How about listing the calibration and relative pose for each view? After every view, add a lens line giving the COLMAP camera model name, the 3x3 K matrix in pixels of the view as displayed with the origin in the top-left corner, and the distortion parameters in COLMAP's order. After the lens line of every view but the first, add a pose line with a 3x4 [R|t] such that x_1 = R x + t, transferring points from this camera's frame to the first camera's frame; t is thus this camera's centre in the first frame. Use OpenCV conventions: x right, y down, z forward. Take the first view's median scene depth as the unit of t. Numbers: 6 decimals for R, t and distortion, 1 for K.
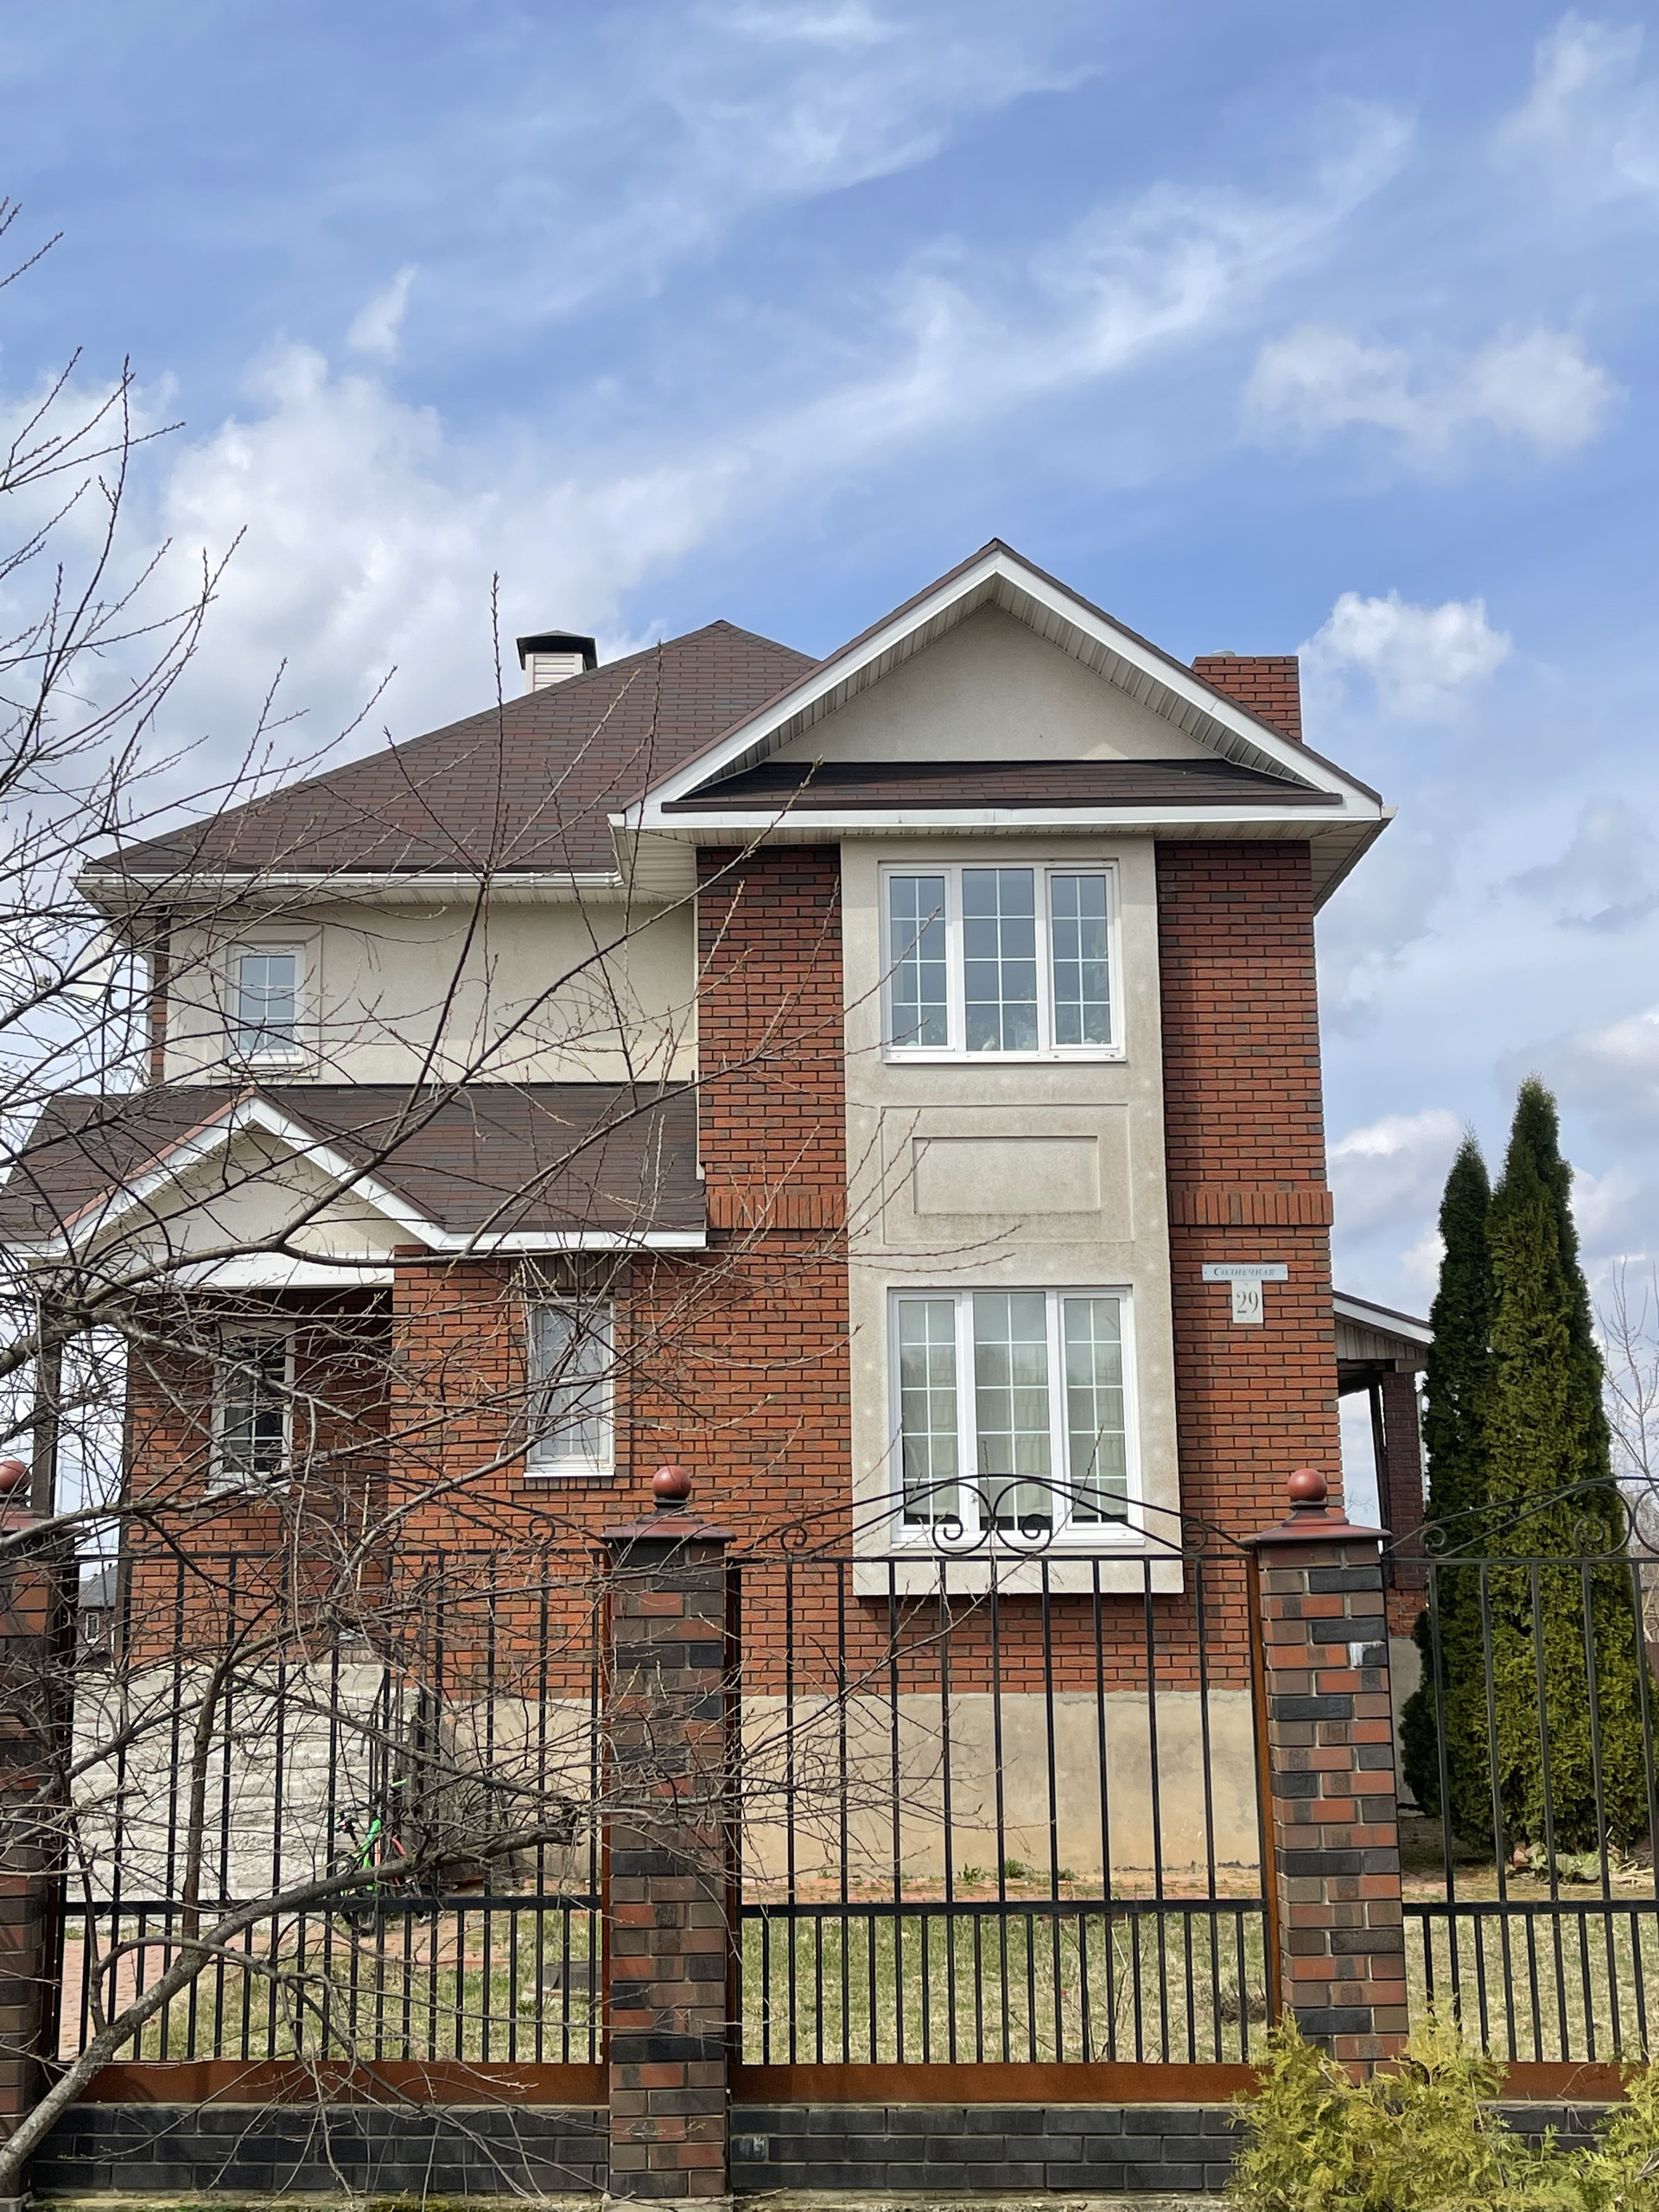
lens RADIAL K [[2436.8, 0, 829.5], [0, 2436.8, 1106.0], [0, 0, 1]] dist [0.252924, -0.764257]
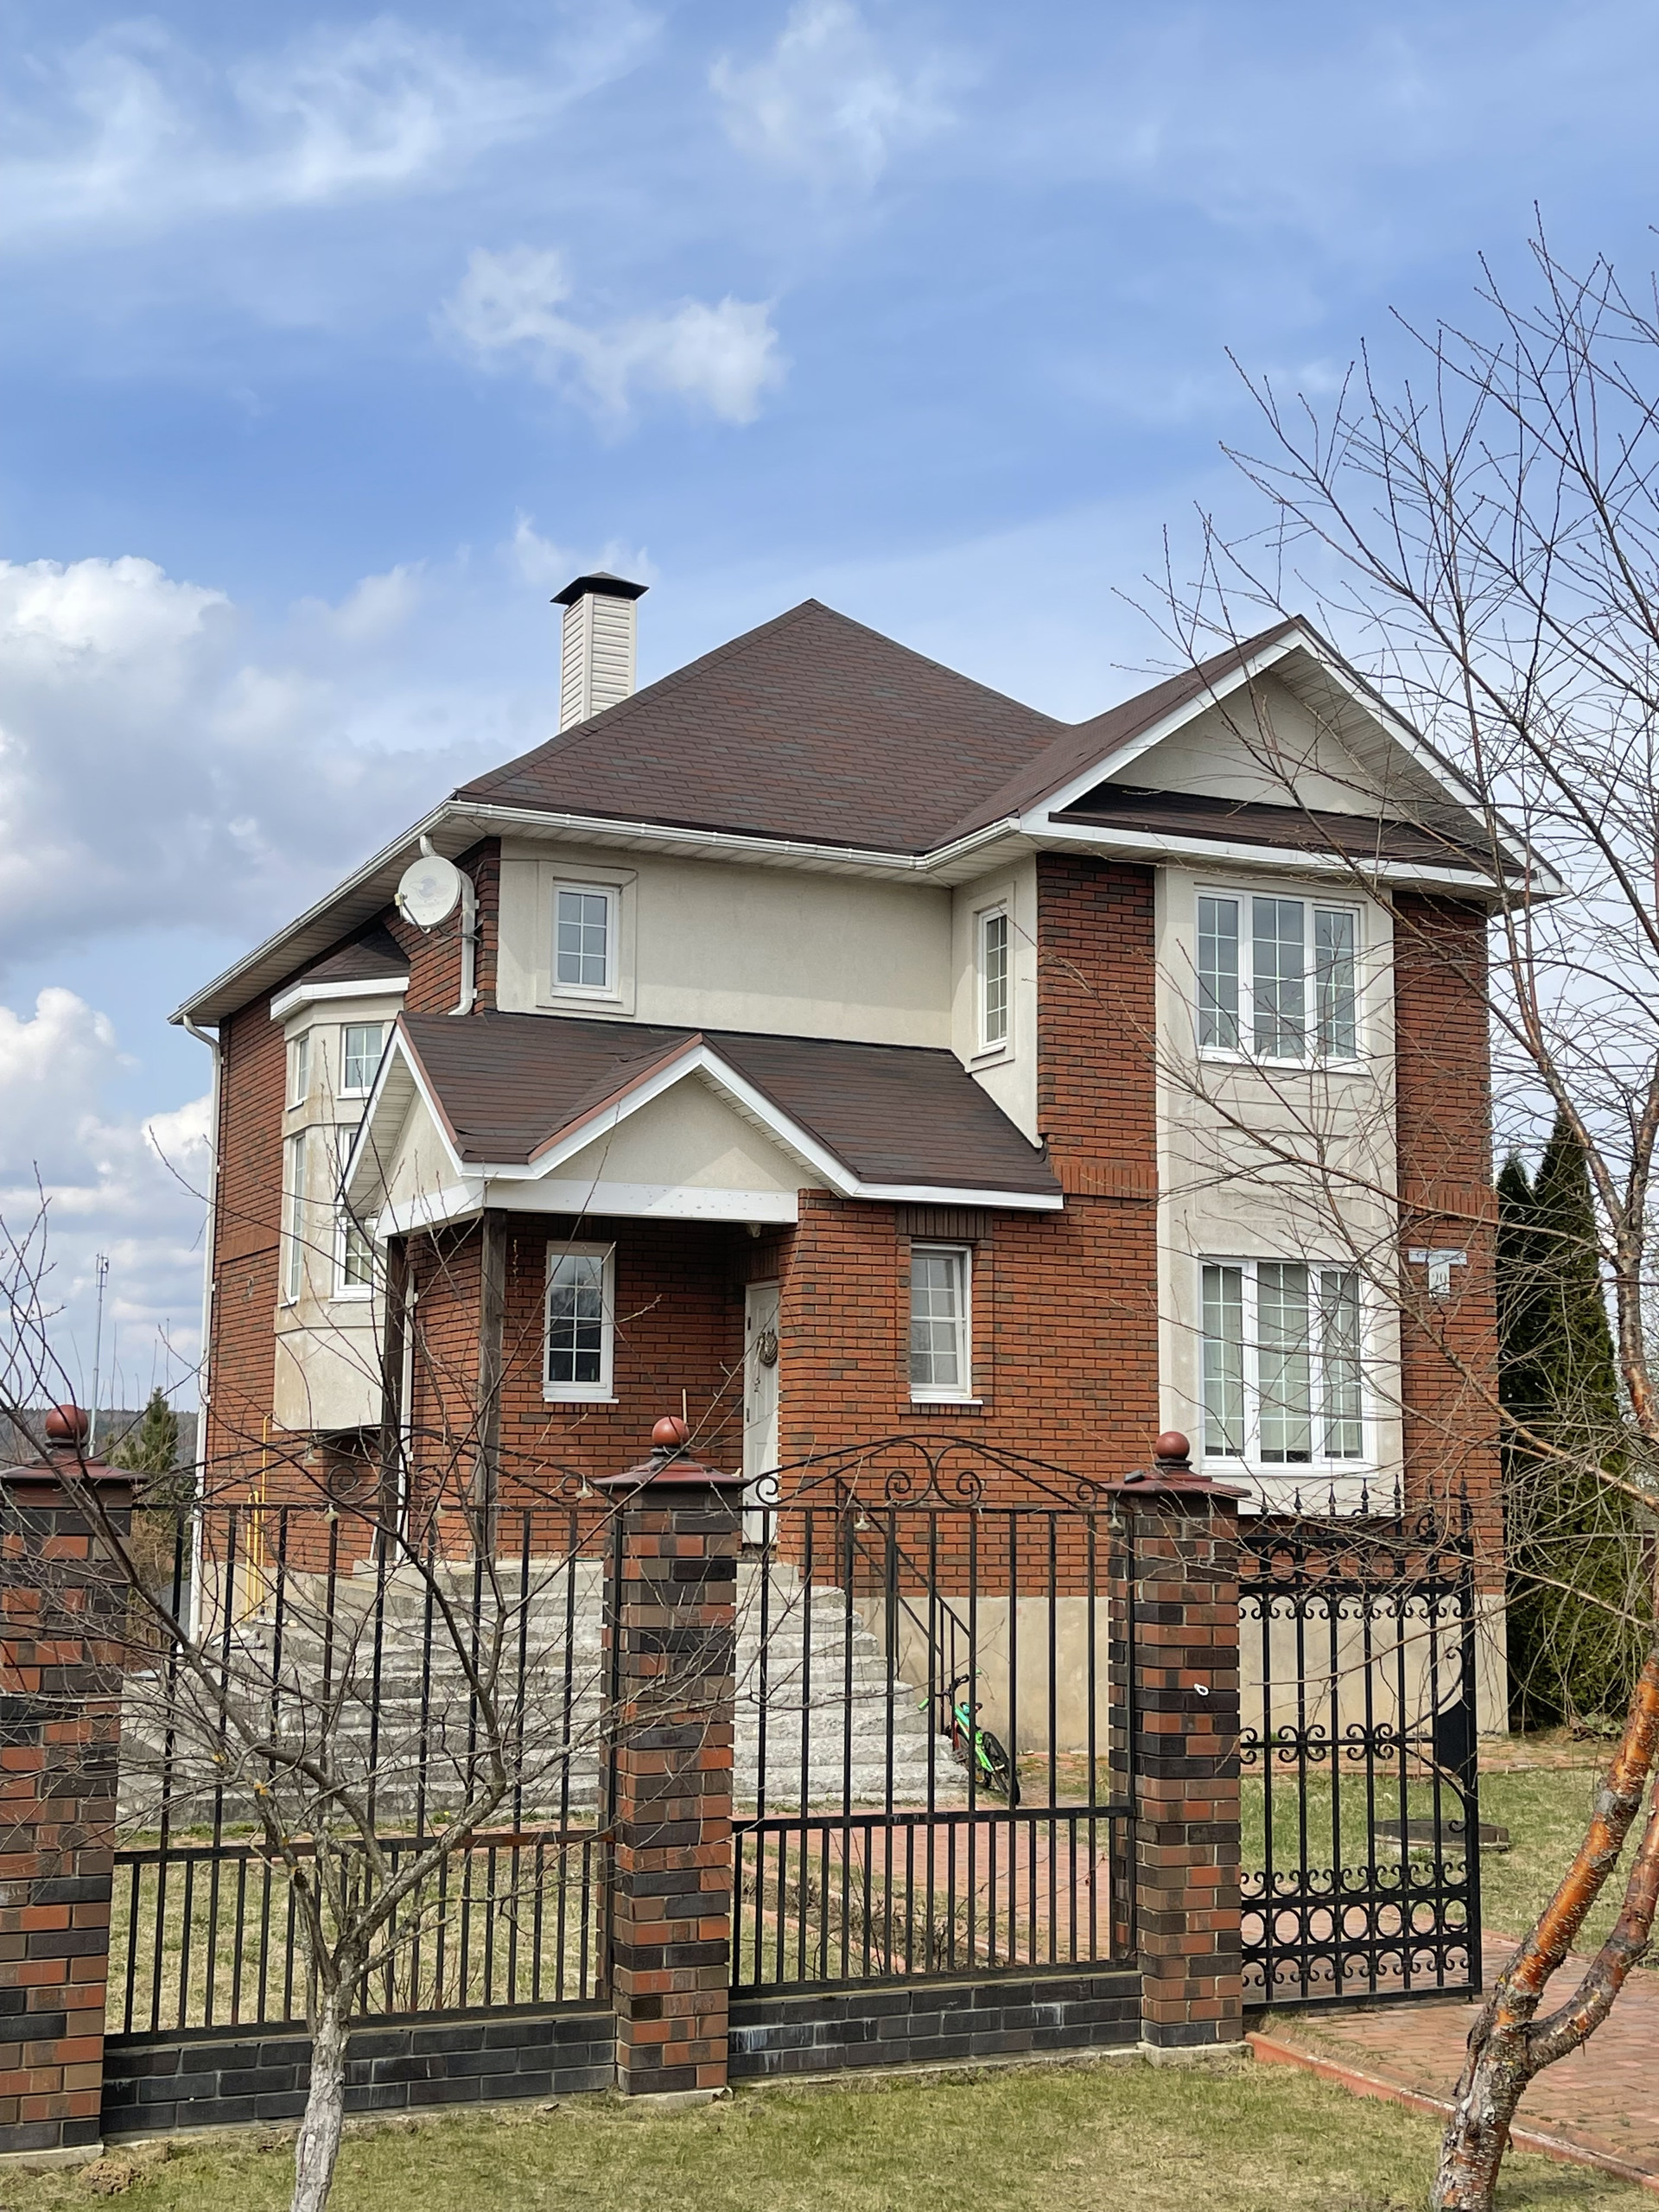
lens RADIAL K [[2587.3, 0, 728.5], [0, 2587.3, 1107.2], [0, 0, 1]] dist [0.073959, -0.007587]
pose [[0.928546, 0.076414, 0.363267, -0.624807], [-0.094588, 0.994987, 0.032479, -0.013981], [-0.358964, -0.064519, 0.931119, -0.066426]]
